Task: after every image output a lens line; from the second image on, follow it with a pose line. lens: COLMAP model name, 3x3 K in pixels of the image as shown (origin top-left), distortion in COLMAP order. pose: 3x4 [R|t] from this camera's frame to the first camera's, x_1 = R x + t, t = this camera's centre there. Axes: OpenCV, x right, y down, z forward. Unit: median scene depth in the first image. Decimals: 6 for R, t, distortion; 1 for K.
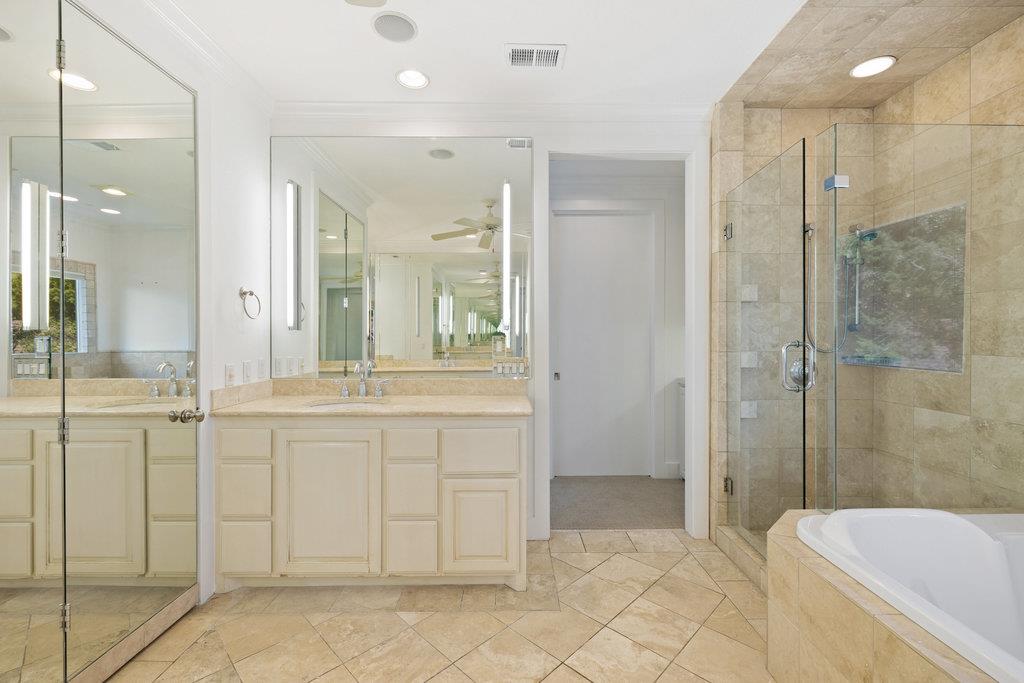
lens RADIAL K [[427.4, 0, 512.0], [0, 427.4, 341.5], [0, 0, 1]] dist [0.000283, -0.000406]
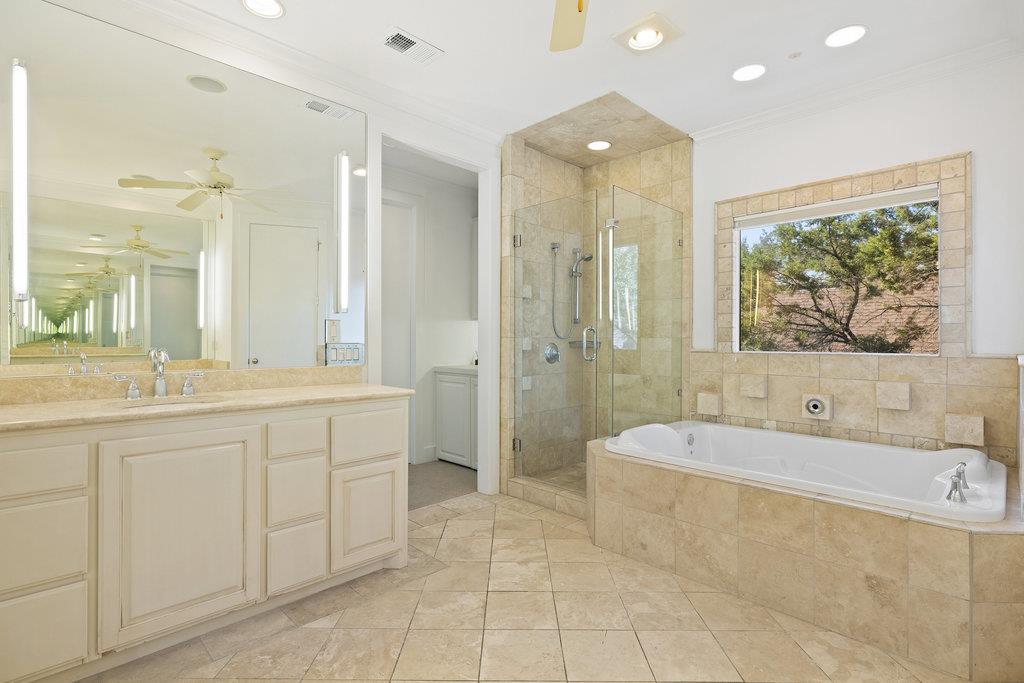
lens RADIAL K [[480.5, 0, 509.9], [0, 480.5, 345.5], [0, 0, 1]] dist [-0.000848, -0.000343]
pose [[0.727281, -0.007555, 0.686298, -0.555176], [0.003446, 0.999967, 0.007356, 0.043807], [-0.686331, -0.002985, 0.727283, -0.008594]]
